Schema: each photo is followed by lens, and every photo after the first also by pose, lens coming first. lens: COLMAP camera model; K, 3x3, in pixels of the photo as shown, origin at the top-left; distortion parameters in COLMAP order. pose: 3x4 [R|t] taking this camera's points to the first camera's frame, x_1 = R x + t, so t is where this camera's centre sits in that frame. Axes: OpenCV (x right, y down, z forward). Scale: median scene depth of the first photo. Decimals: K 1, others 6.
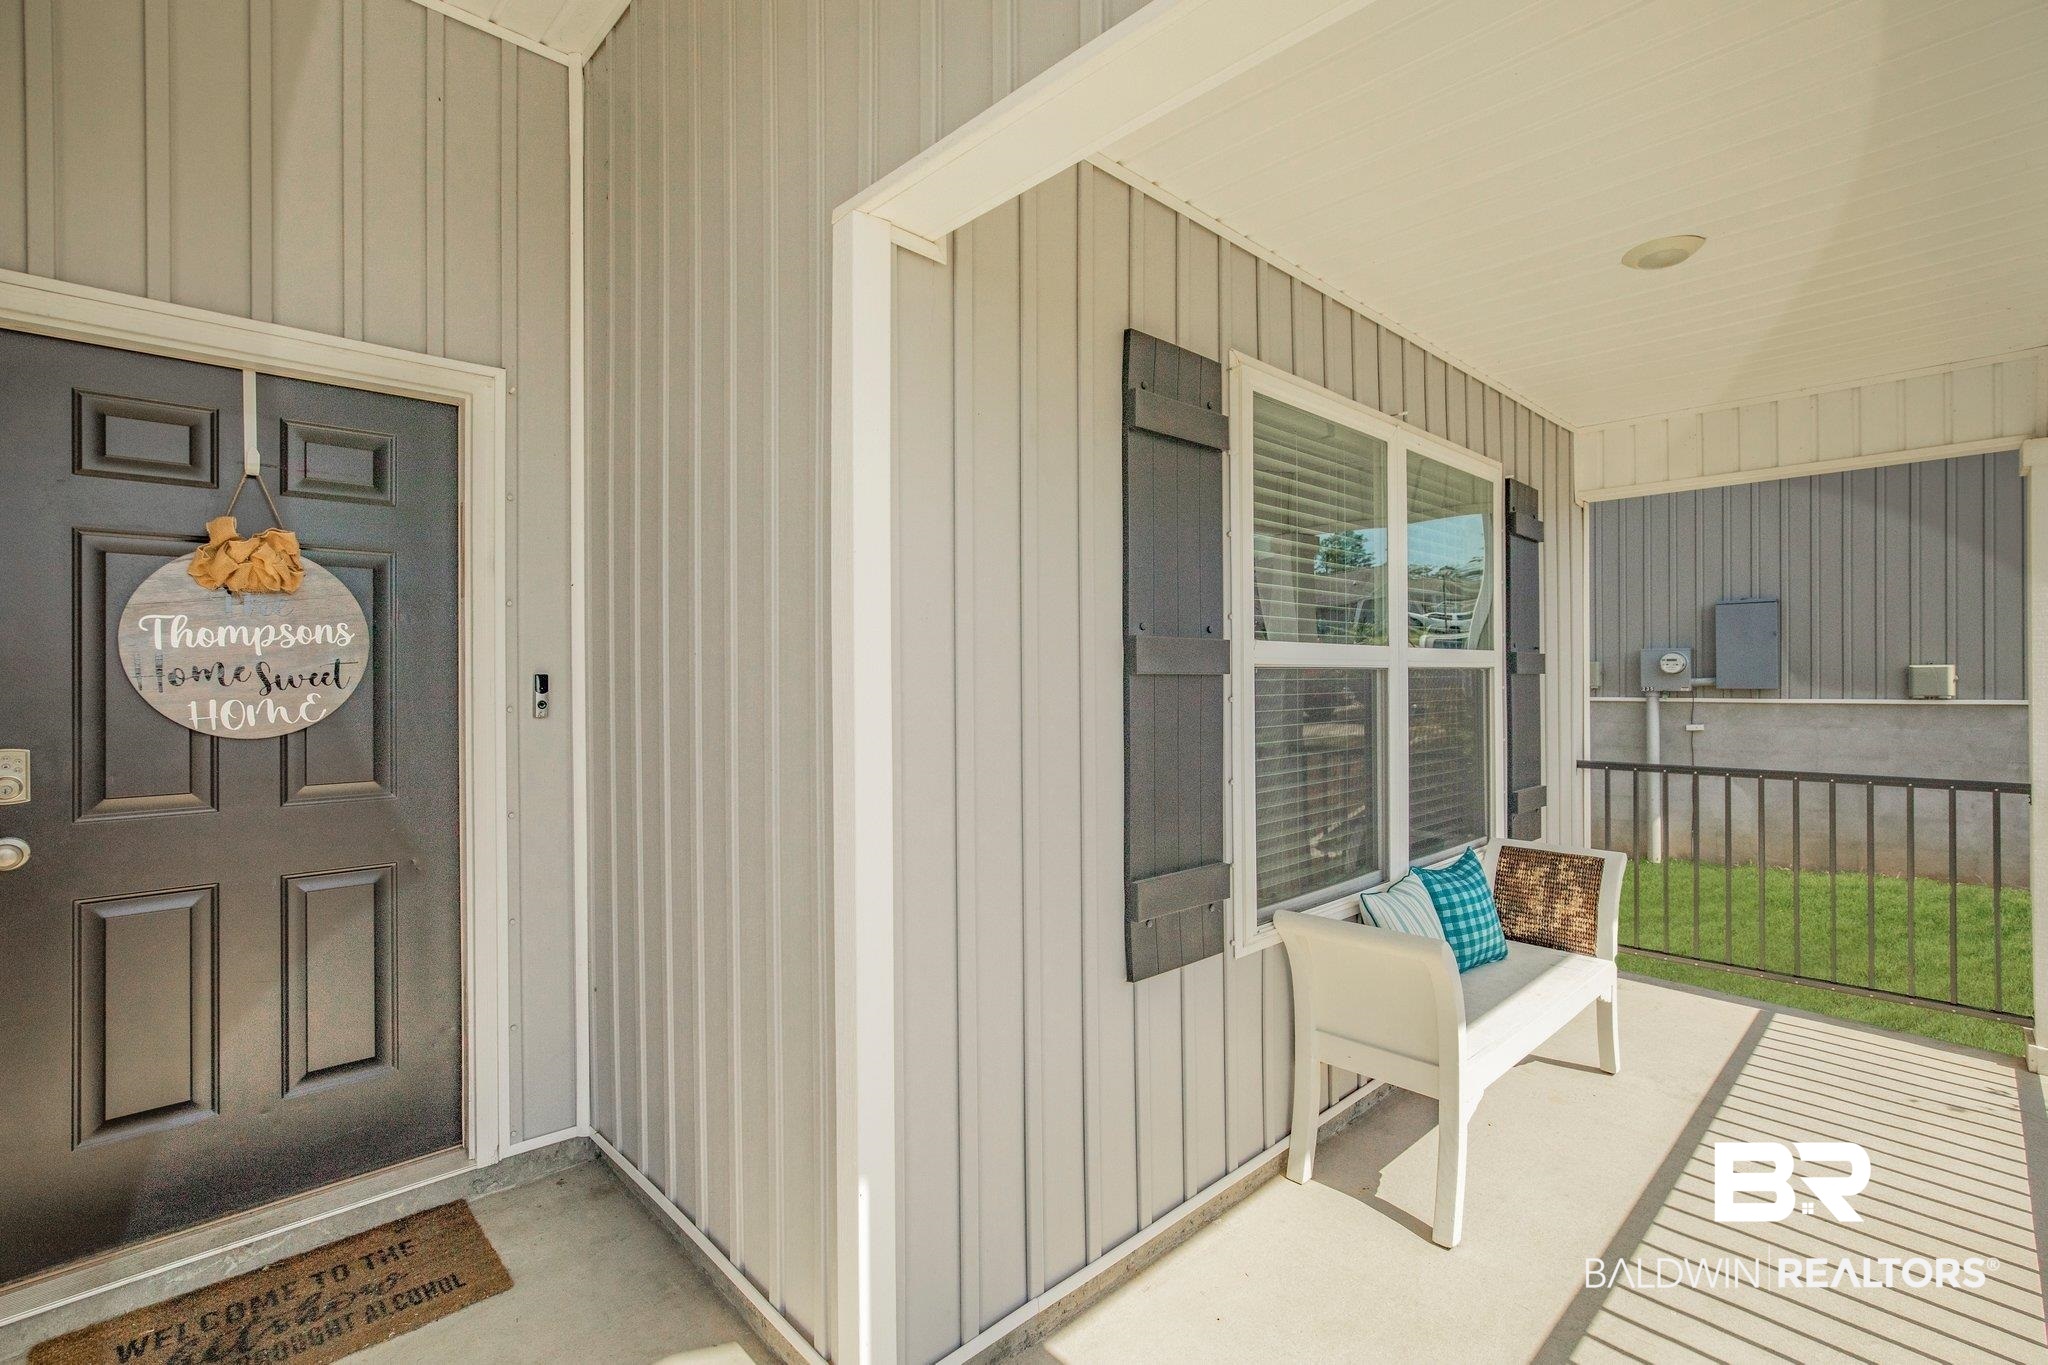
lens RADIAL K [[953.9, 0, 1030.7], [0, 953.9, 669.7], [0, 0, 1]] dist [-0.001355, 0.000707]
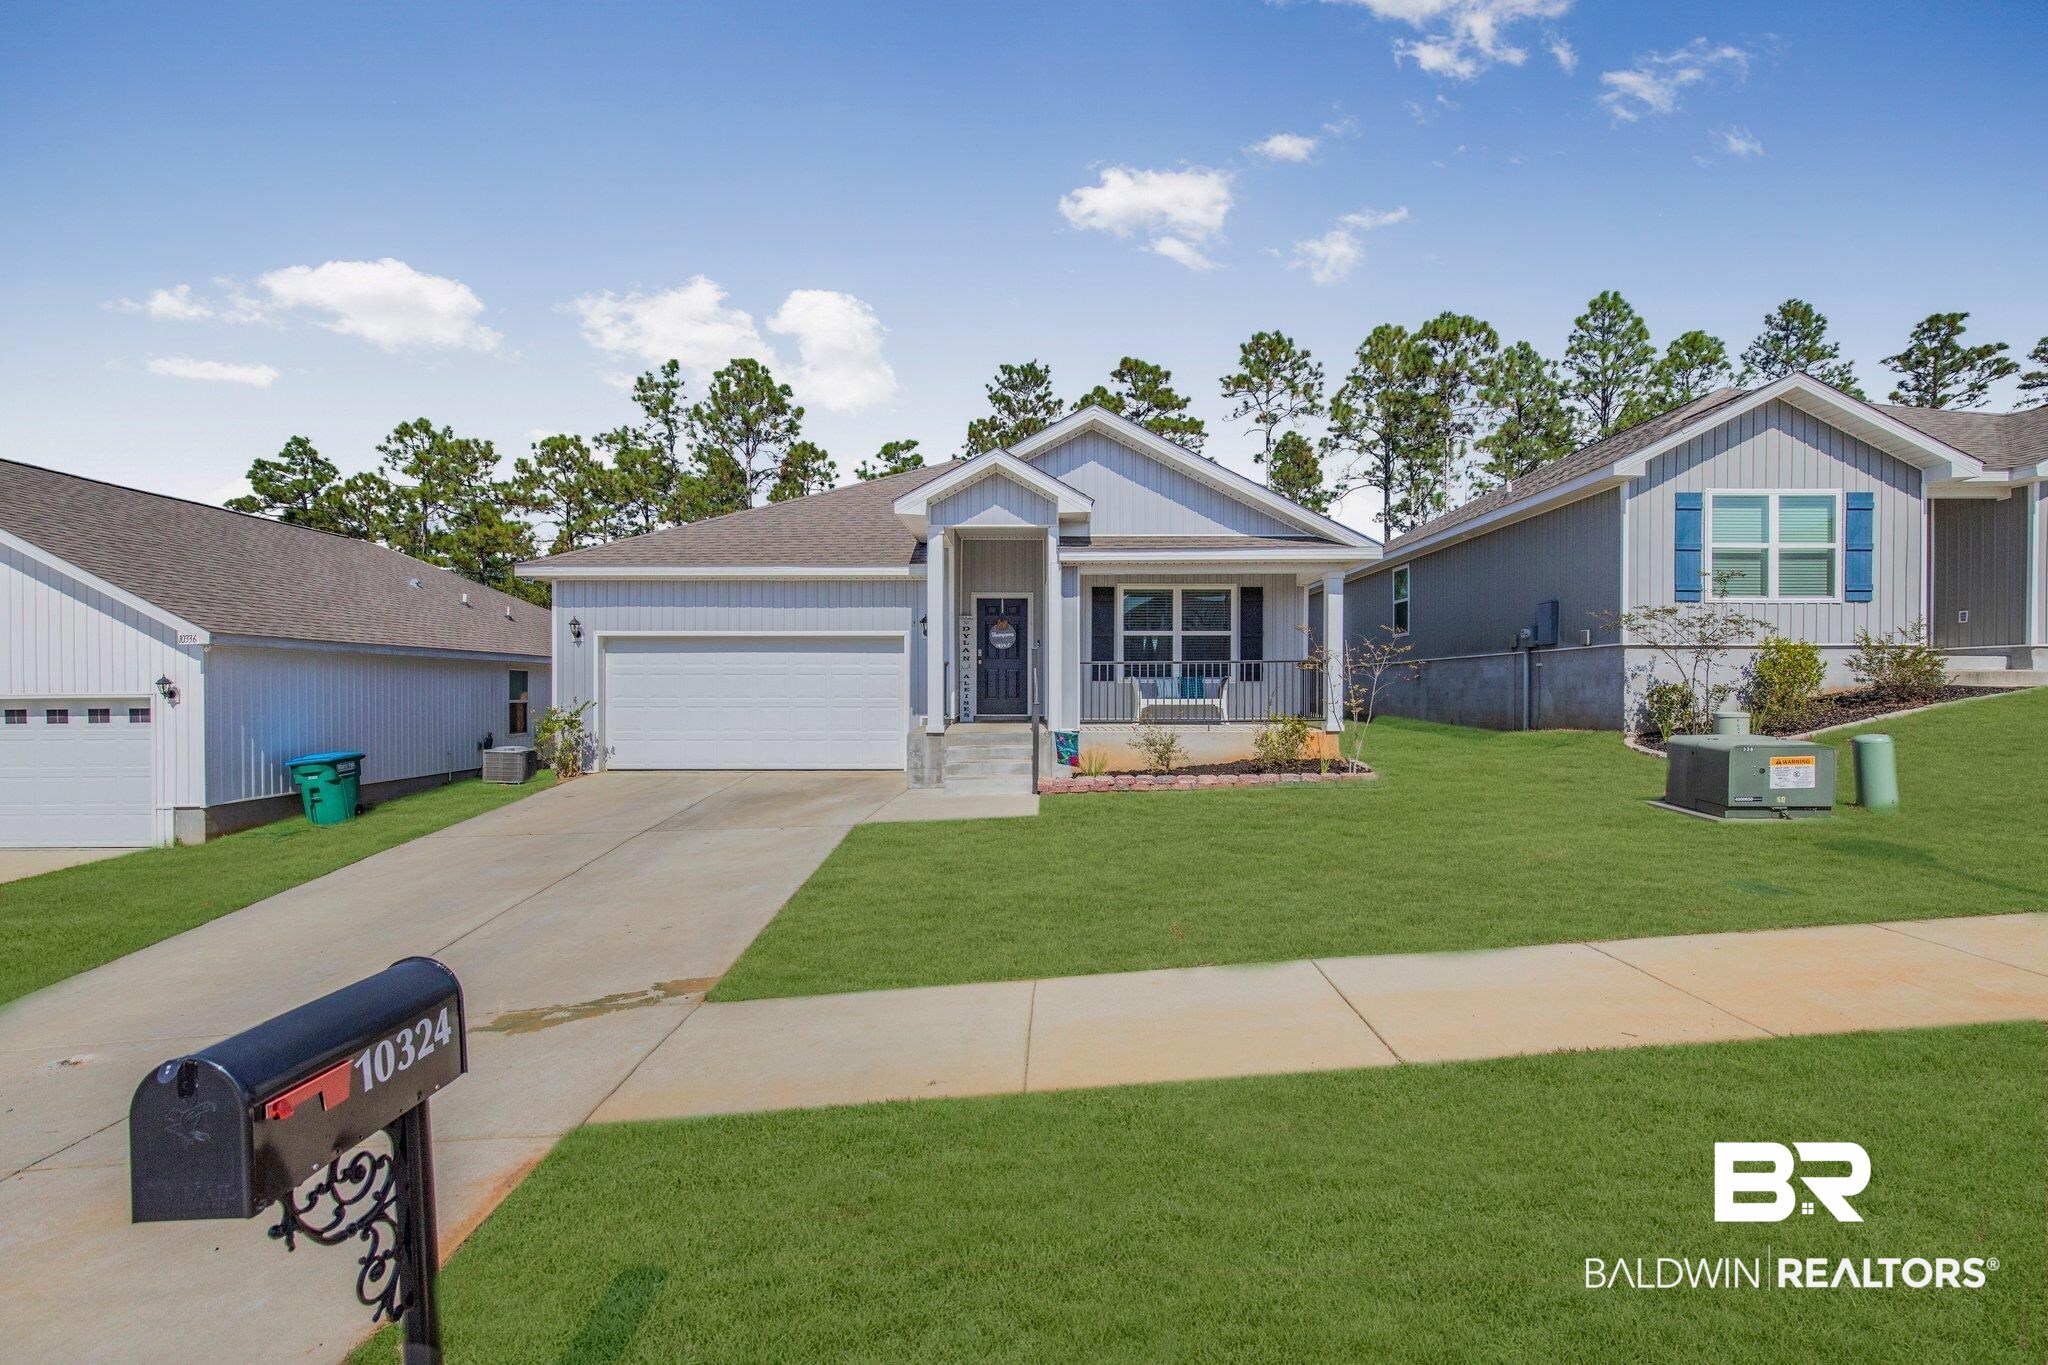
lens RADIAL K [[953.9, 0, 1030.7], [0, 953.9, 669.7], [0, 0, 1]] dist [-0.001355, 0.000707]
pose [[0.738585, -0.009000, -0.674100, 3.971478], [0.001989, 0.999936, -0.011171, 0.288543], [0.674157, 0.006910, 0.738555, -3.955188]]
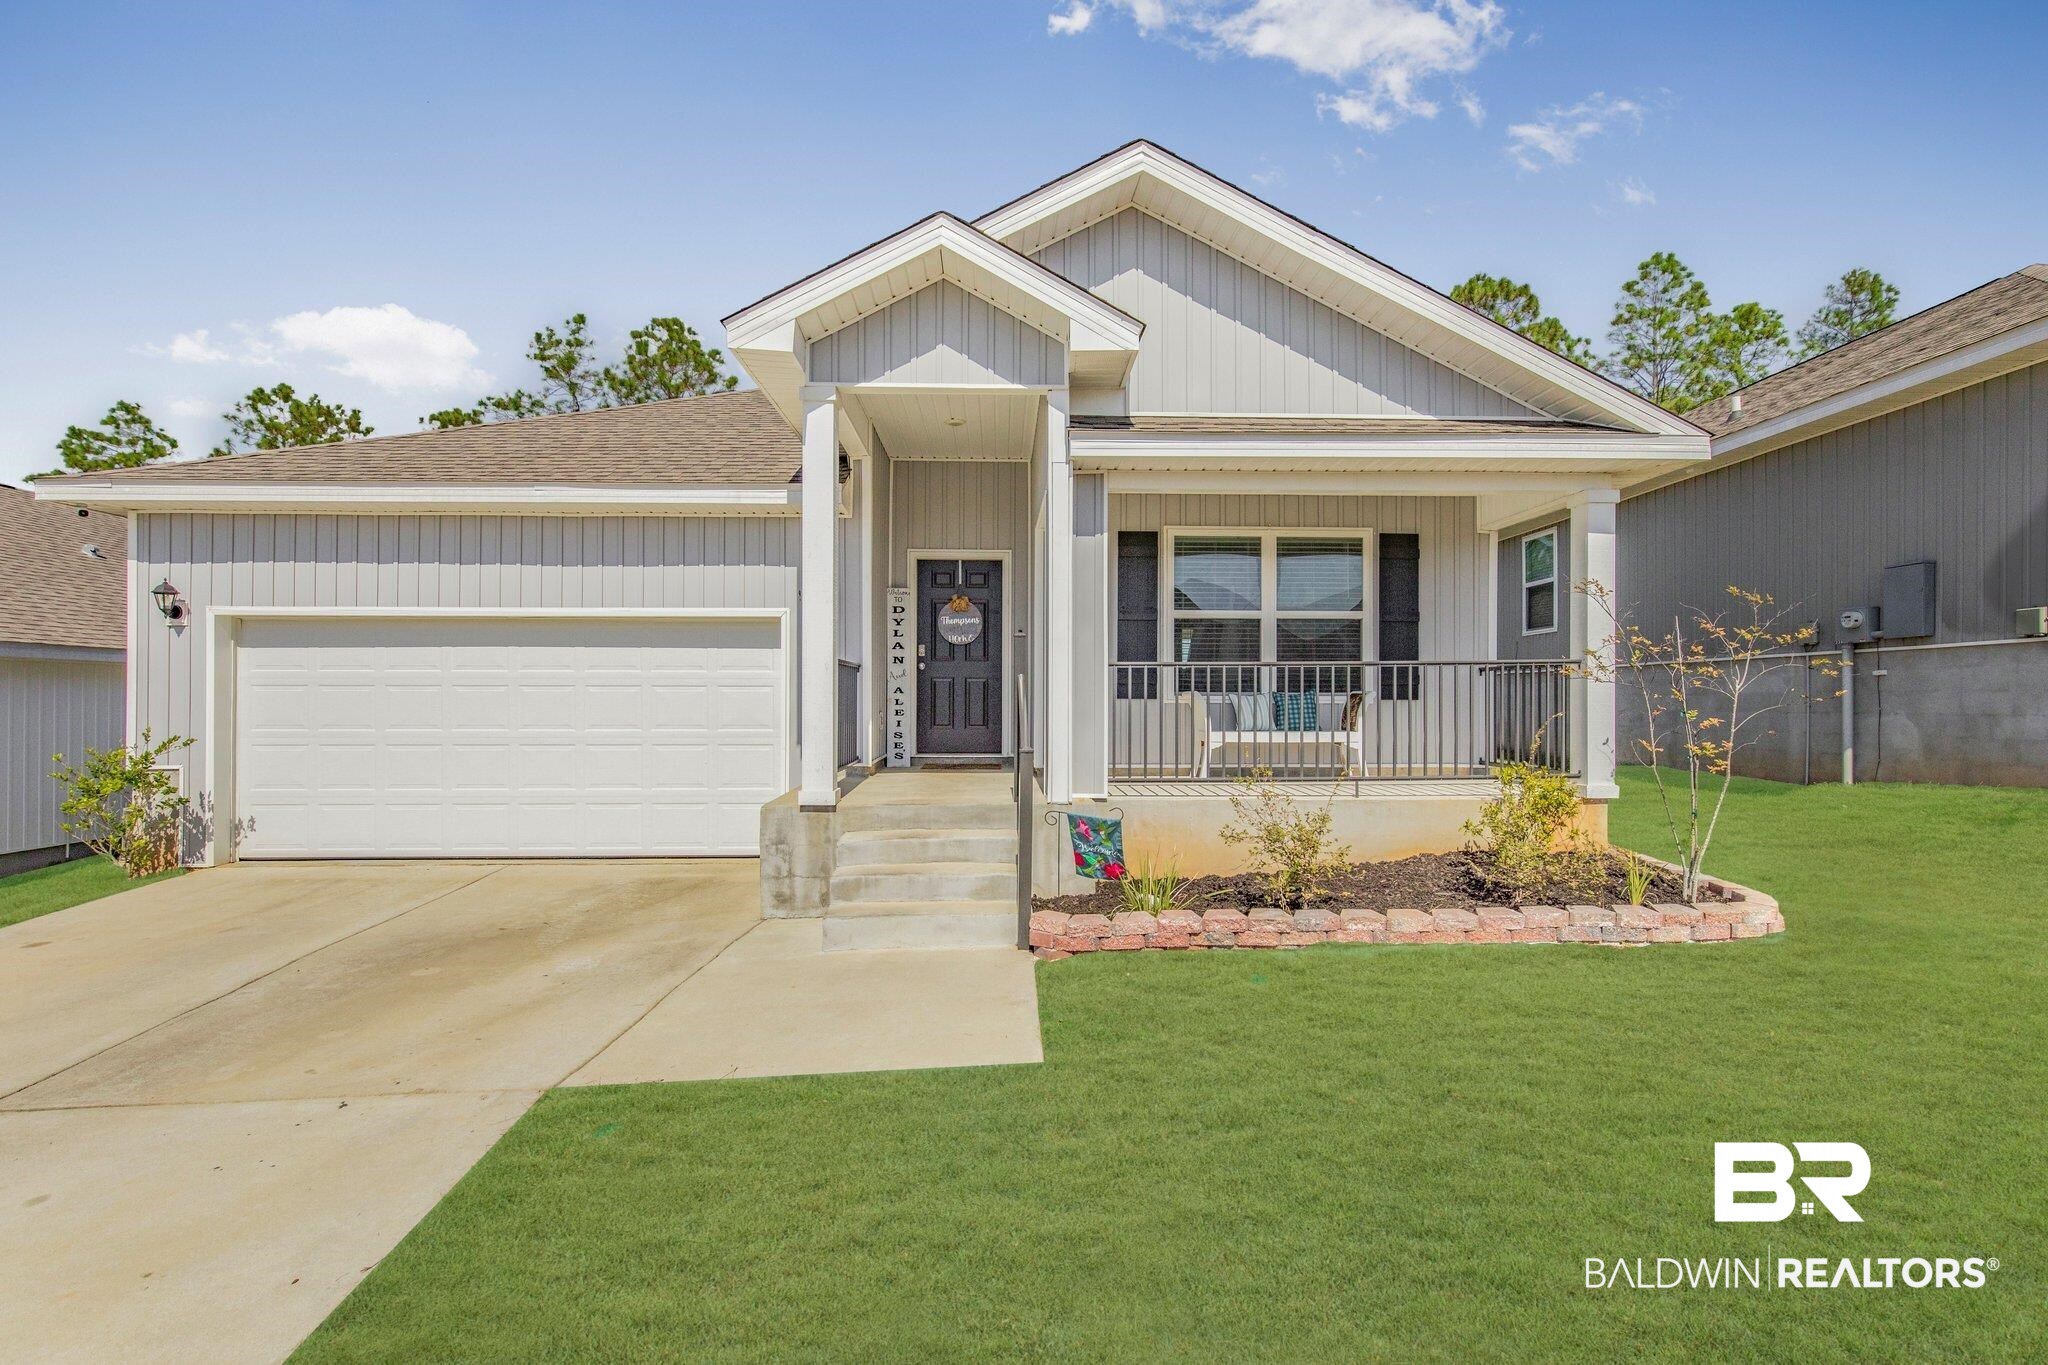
lens RADIAL K [[953.9, 0, 1030.7], [0, 953.9, 669.7], [0, 0, 1]] dist [-0.001355, 0.000707]
pose [[0.759775, -0.016712, -0.649971, 2.095254], [0.000573, 0.999686, -0.025034, 0.273483], [0.650186, 0.018648, 0.759546, -1.945863]]
